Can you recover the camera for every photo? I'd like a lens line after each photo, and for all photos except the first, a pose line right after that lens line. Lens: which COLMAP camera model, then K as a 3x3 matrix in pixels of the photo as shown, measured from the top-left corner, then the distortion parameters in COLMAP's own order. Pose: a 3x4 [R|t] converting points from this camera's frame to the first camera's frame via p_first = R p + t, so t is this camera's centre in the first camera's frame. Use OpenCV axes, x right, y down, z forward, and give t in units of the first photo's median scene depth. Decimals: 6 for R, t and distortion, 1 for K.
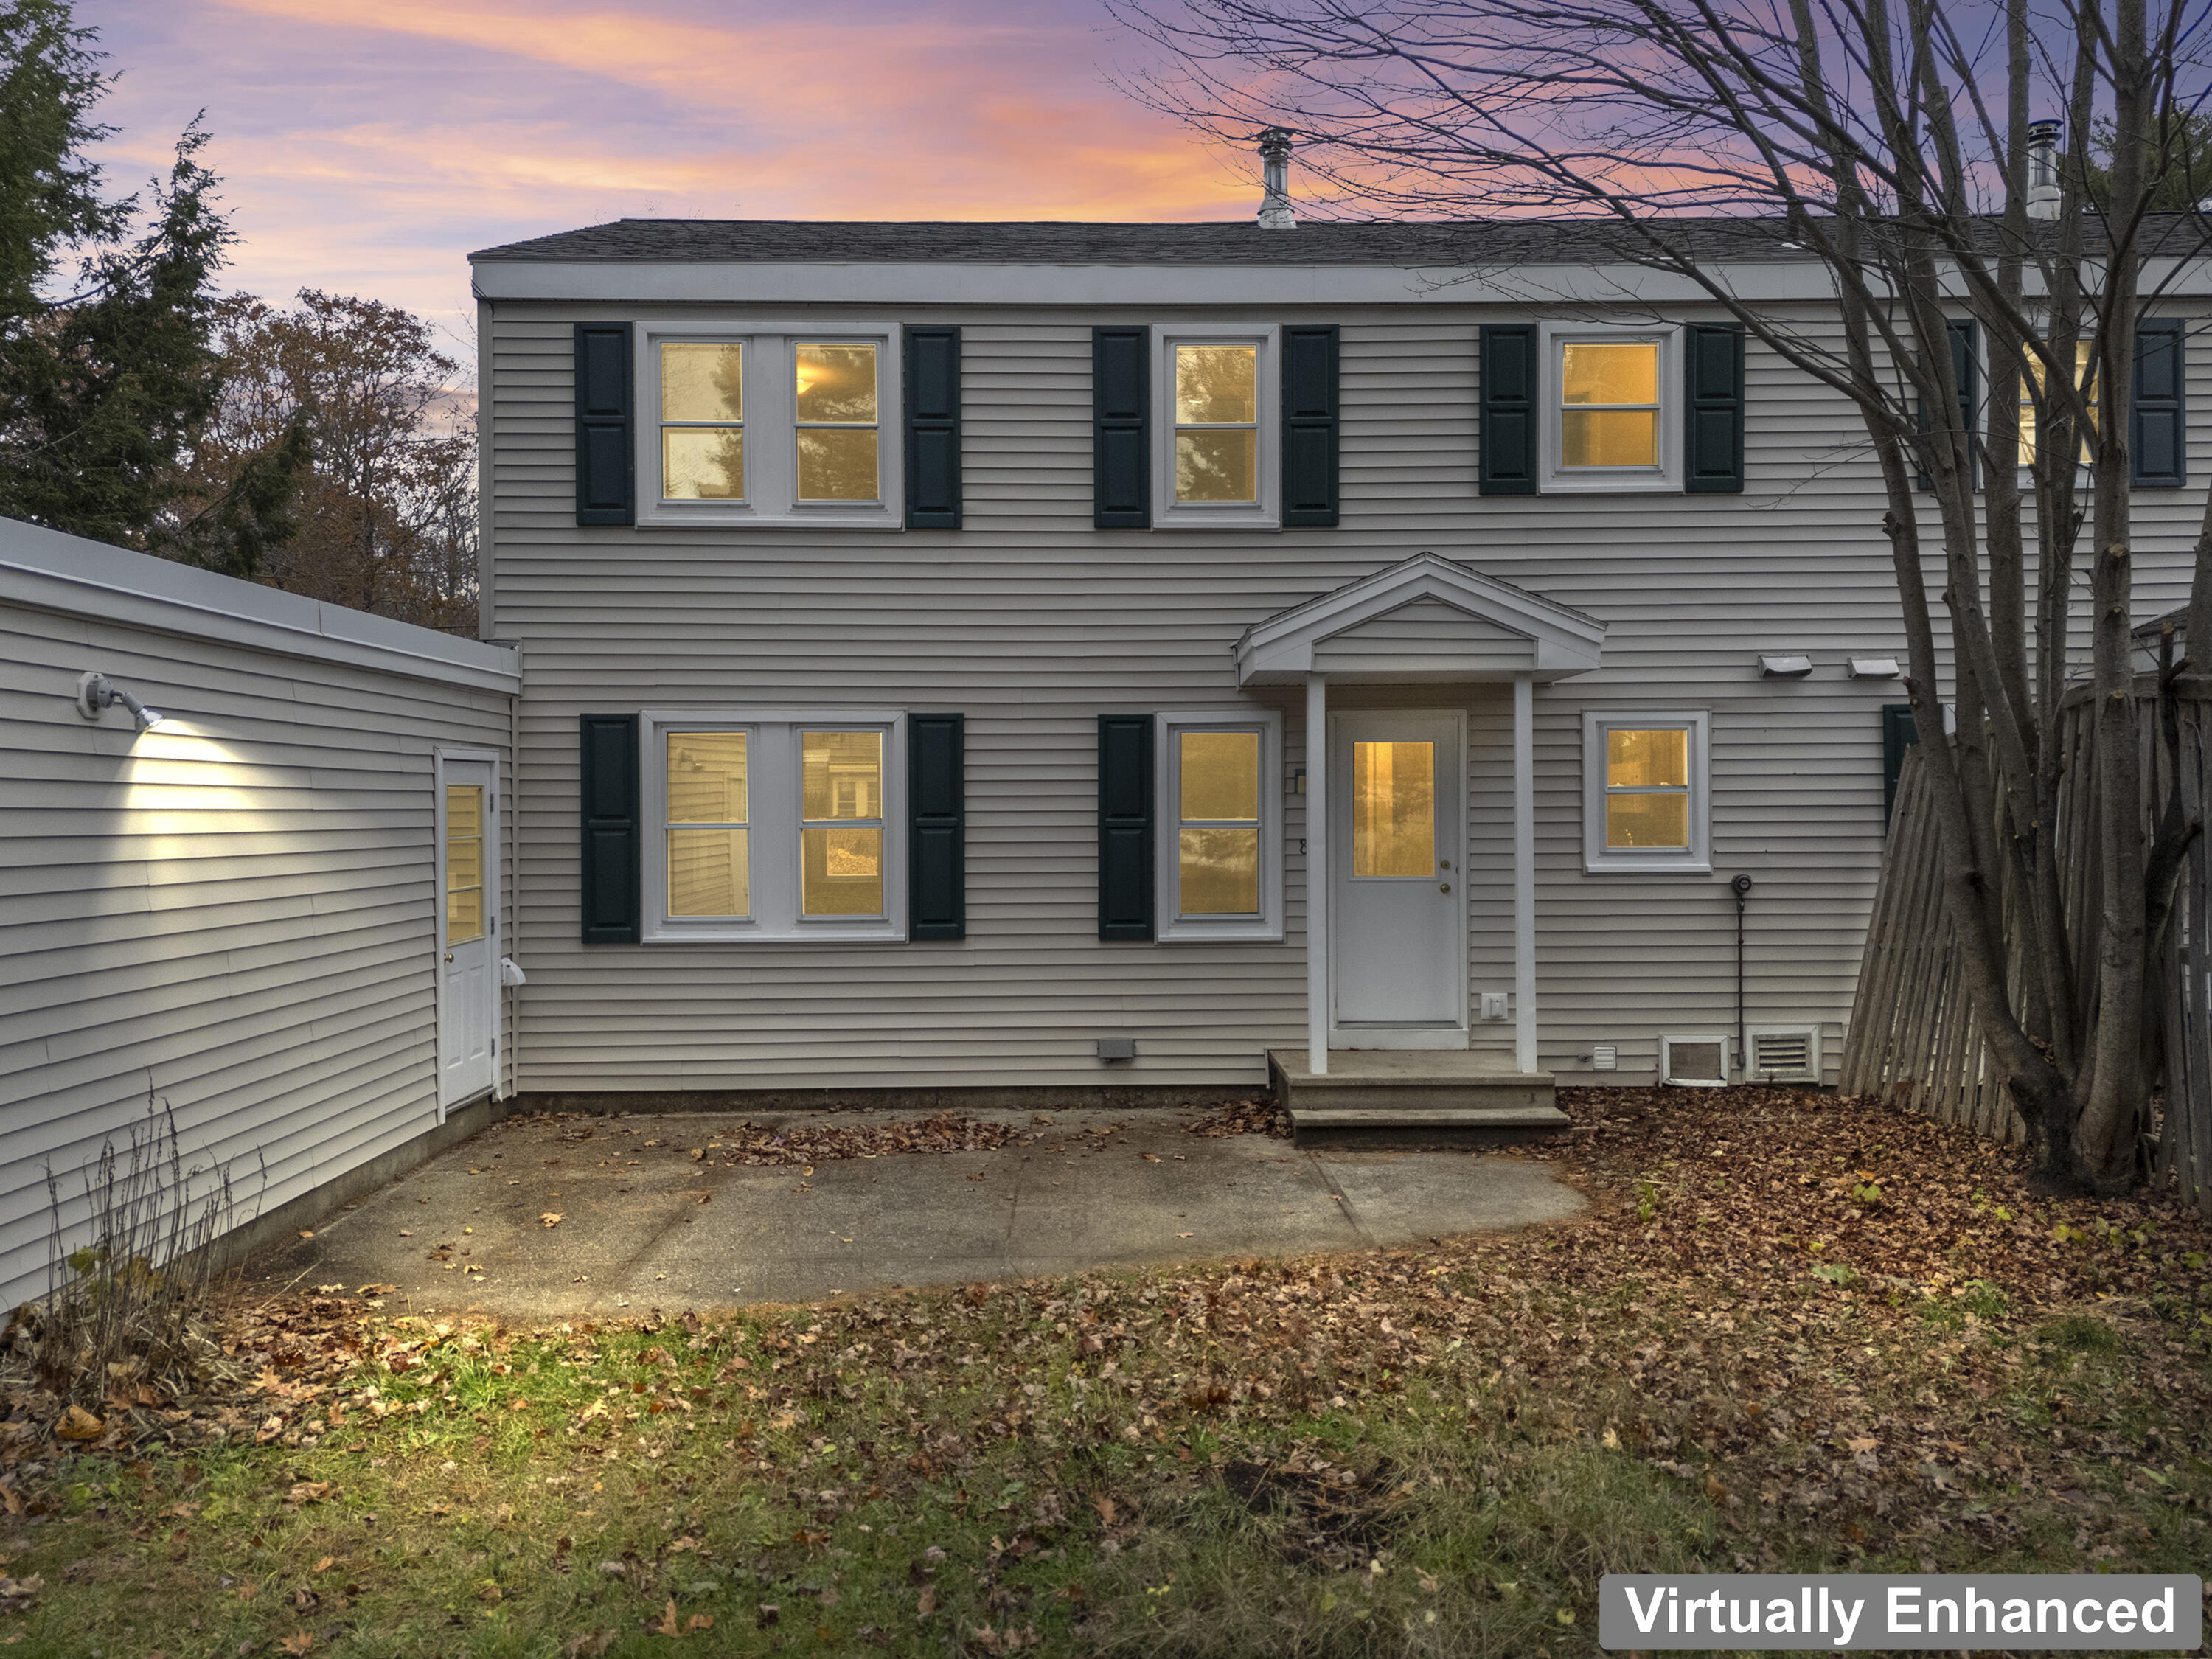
lens RADIAL K [[1612.7, 0, 1106.9], [0, 1612.7, 814.8], [0, 0, 1]] dist [0.028433, -0.003714]
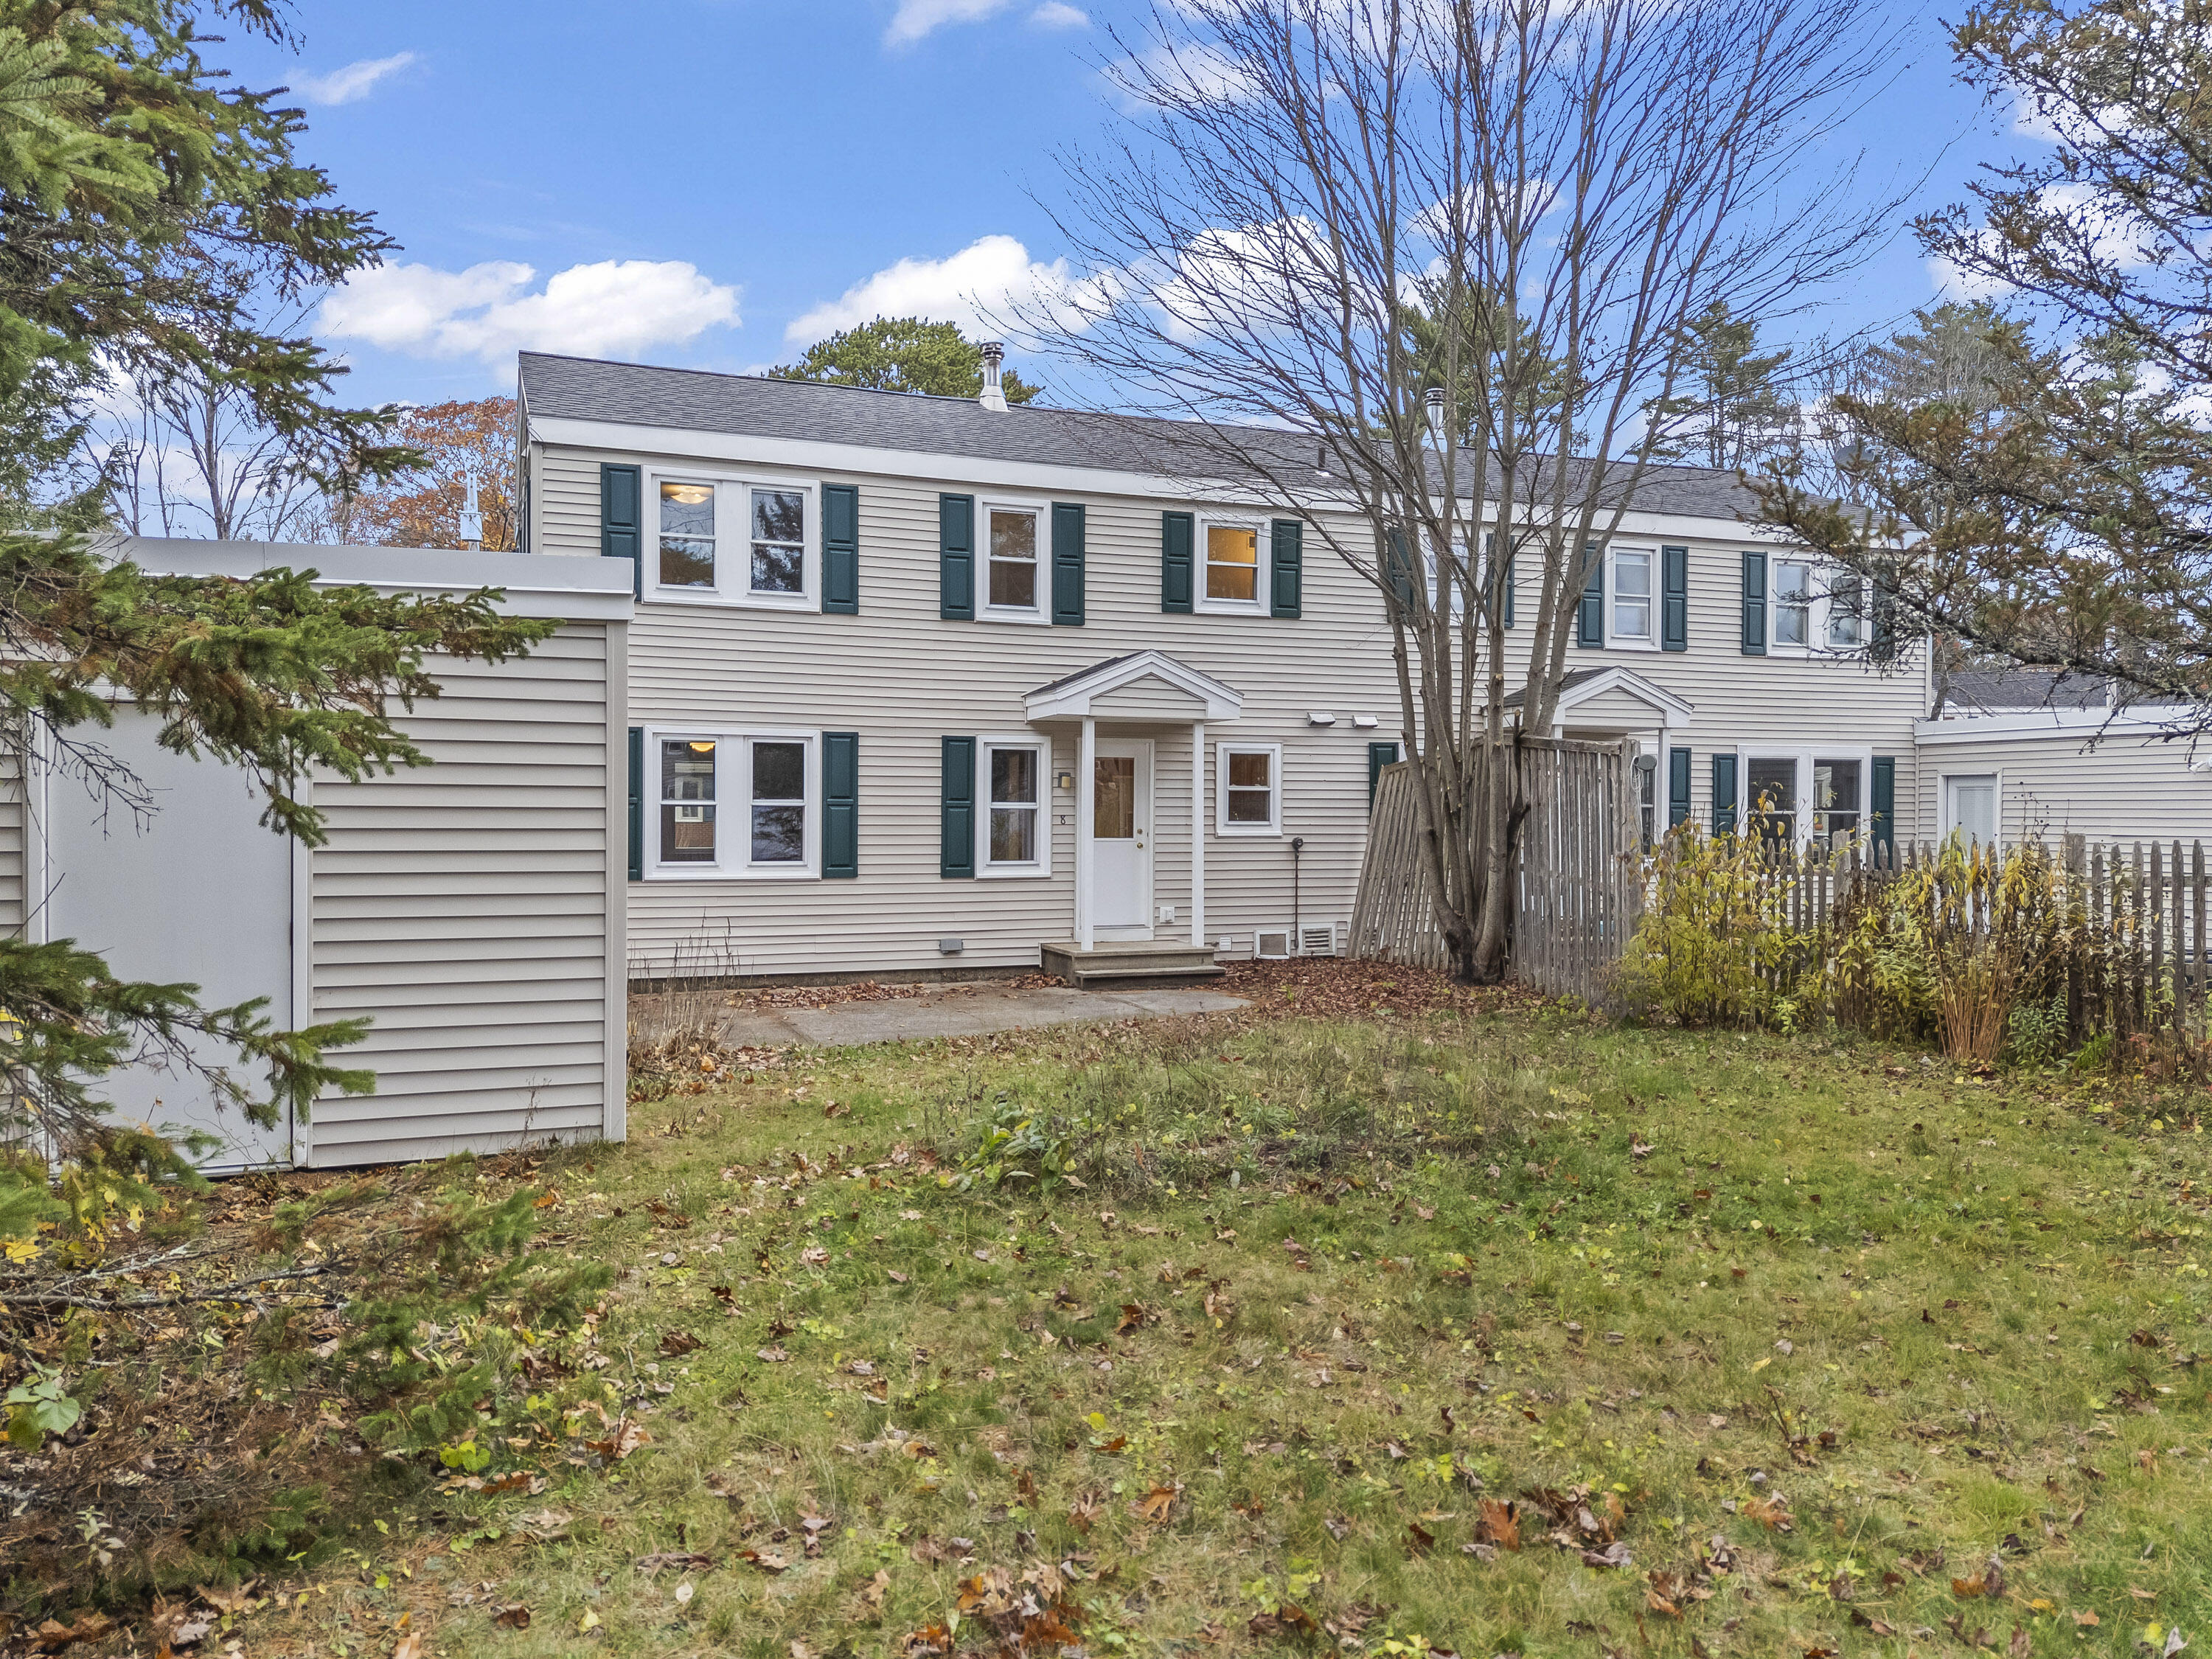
lens RADIAL K [[1546.6, 0, 1106.0], [0, 1546.6, 829.5], [0, 0, 1]] dist [-0.000305, -0.000236]
pose [[0.935503, 0.006003, 0.353267, -0.393716], [-0.007966, 0.999960, 0.004103, 0.023272], [-0.353228, -0.006652, 0.935514, -0.490295]]
